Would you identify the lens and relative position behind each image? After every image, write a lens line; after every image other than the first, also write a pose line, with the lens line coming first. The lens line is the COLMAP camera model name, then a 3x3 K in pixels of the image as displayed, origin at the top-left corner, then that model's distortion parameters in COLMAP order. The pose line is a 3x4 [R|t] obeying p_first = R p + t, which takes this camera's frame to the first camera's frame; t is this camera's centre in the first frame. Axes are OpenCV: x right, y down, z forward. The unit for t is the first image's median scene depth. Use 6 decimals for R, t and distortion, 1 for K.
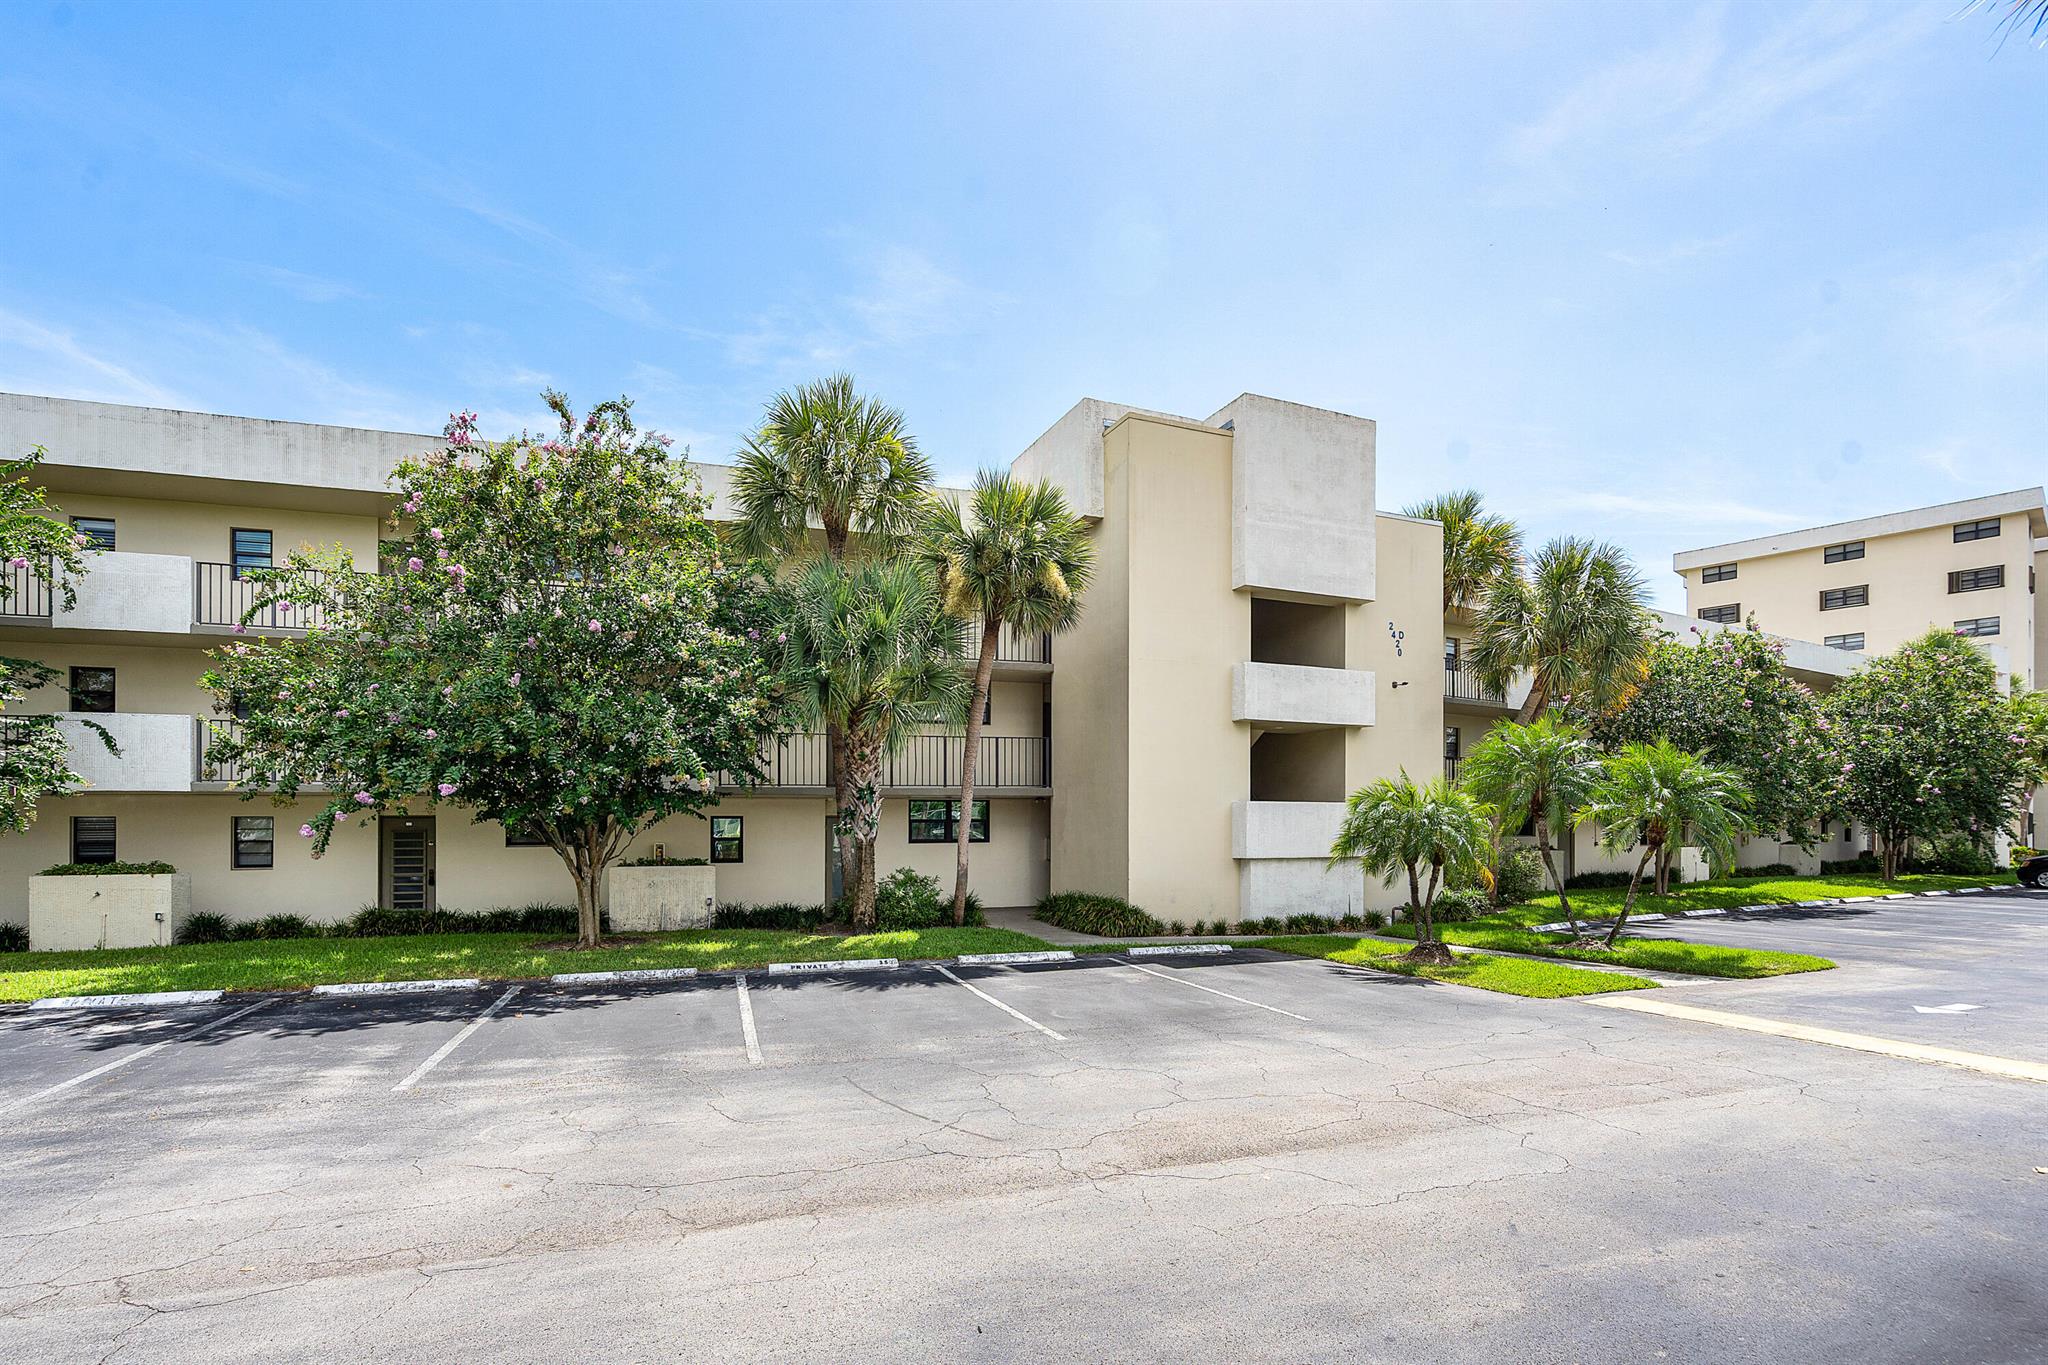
lens RADIAL K [[959.4, 0, 1053.3], [0, 959.4, 812.7], [0, 0, 1]] dist [-0.001072, 0.001106]
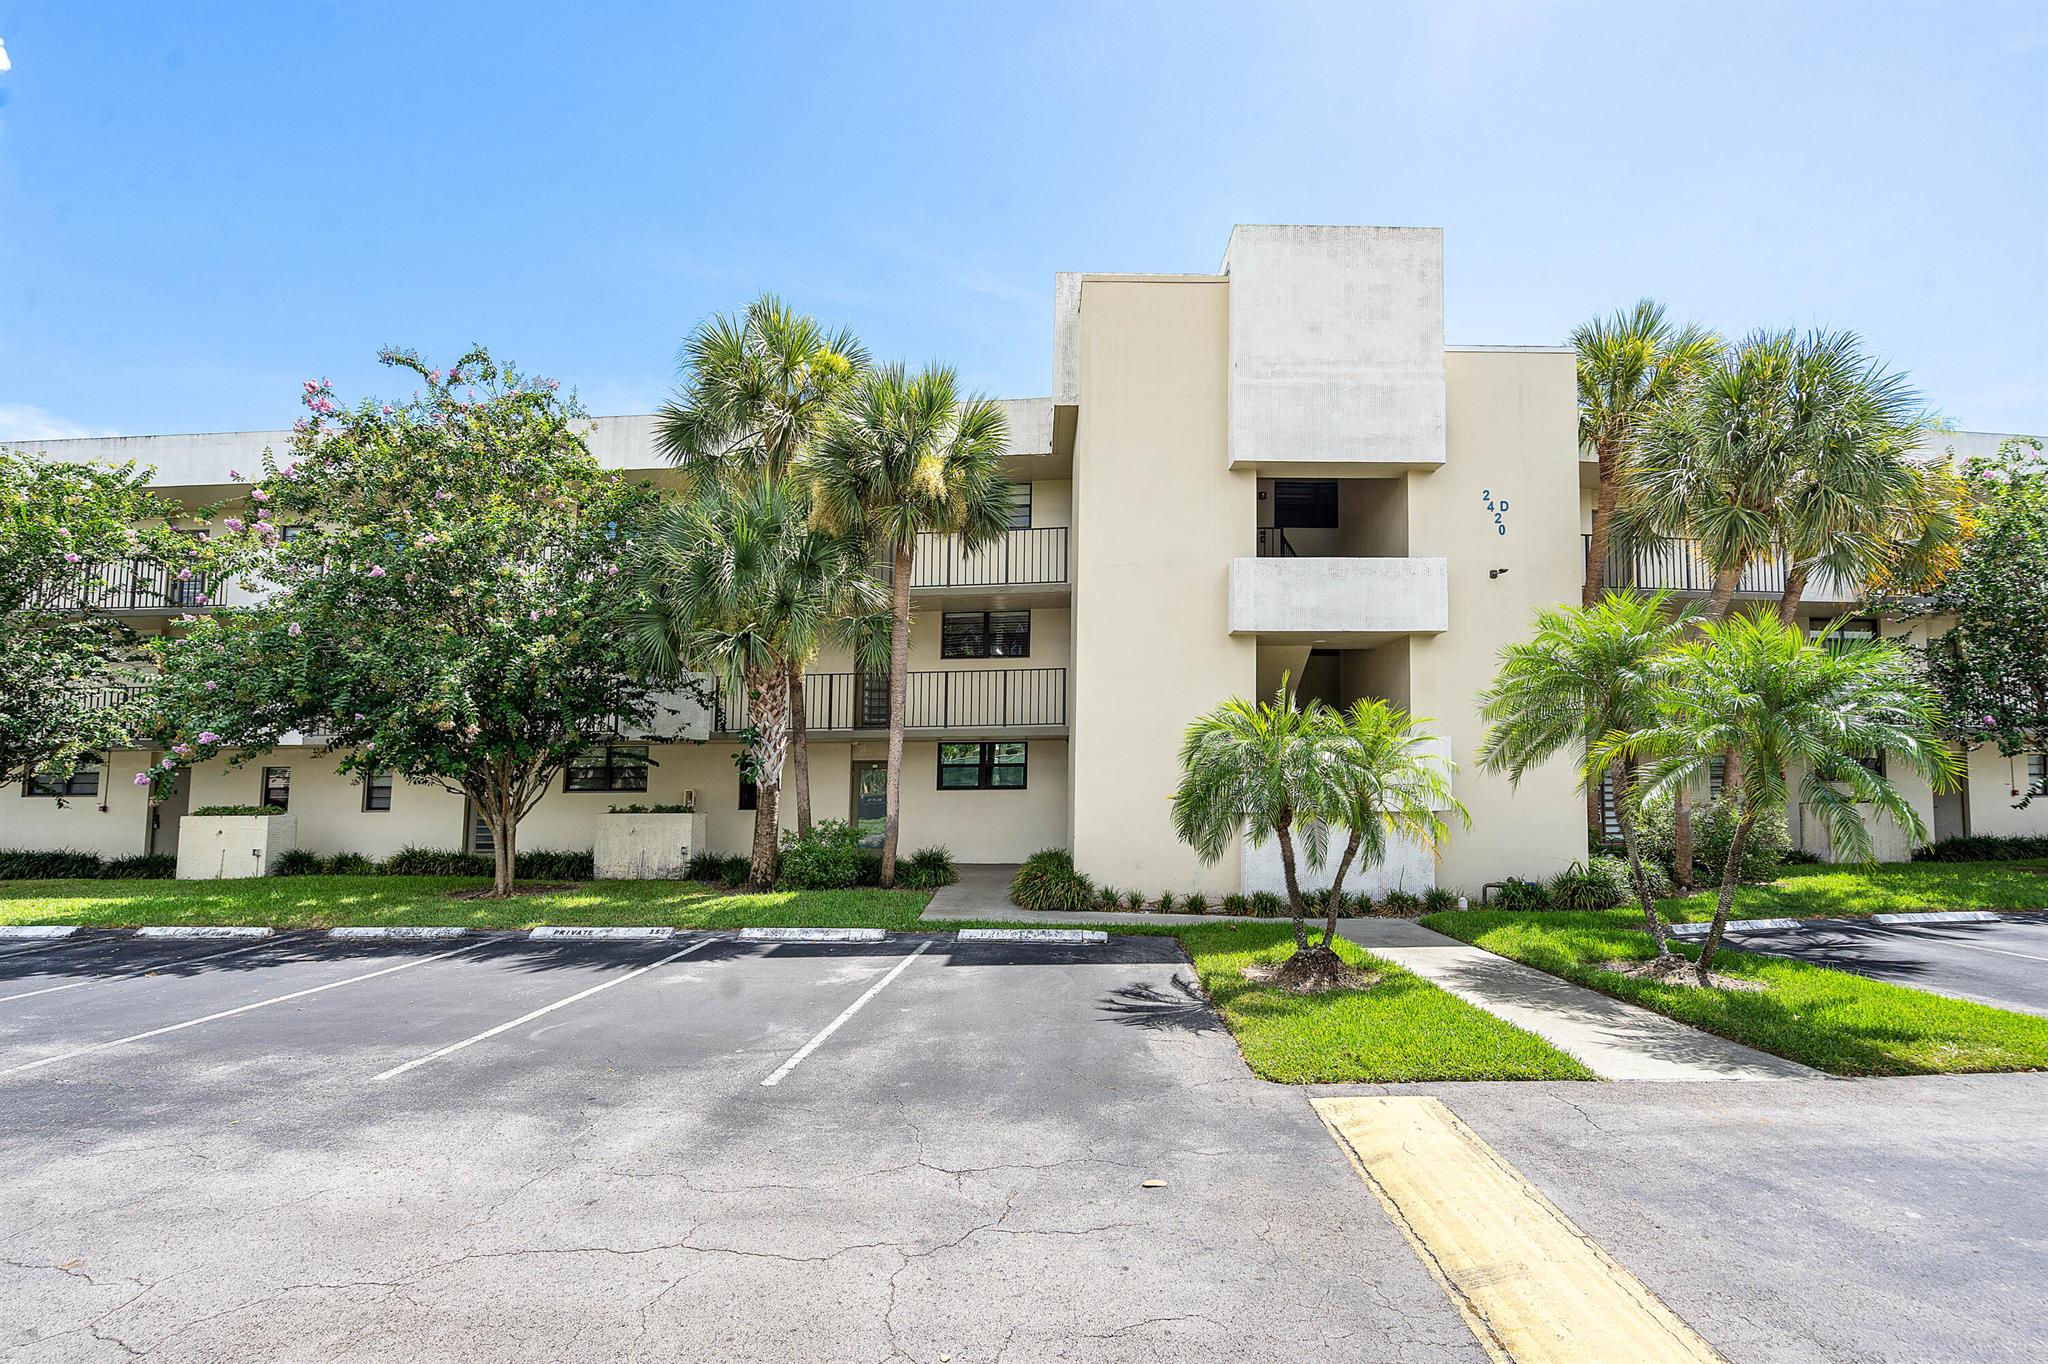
lens RADIAL K [[940.0, 0, 1027.8], [0, 940.0, 695.7], [0, 0, 1]] dist [0.000750, 0.000048]
pose [[0.927943, -0.034342, -0.371137, 0.316381], [0.009968, 0.997677, -0.067394, 0.004056], [0.372590, 0.058838, 0.926129, 0.233507]]
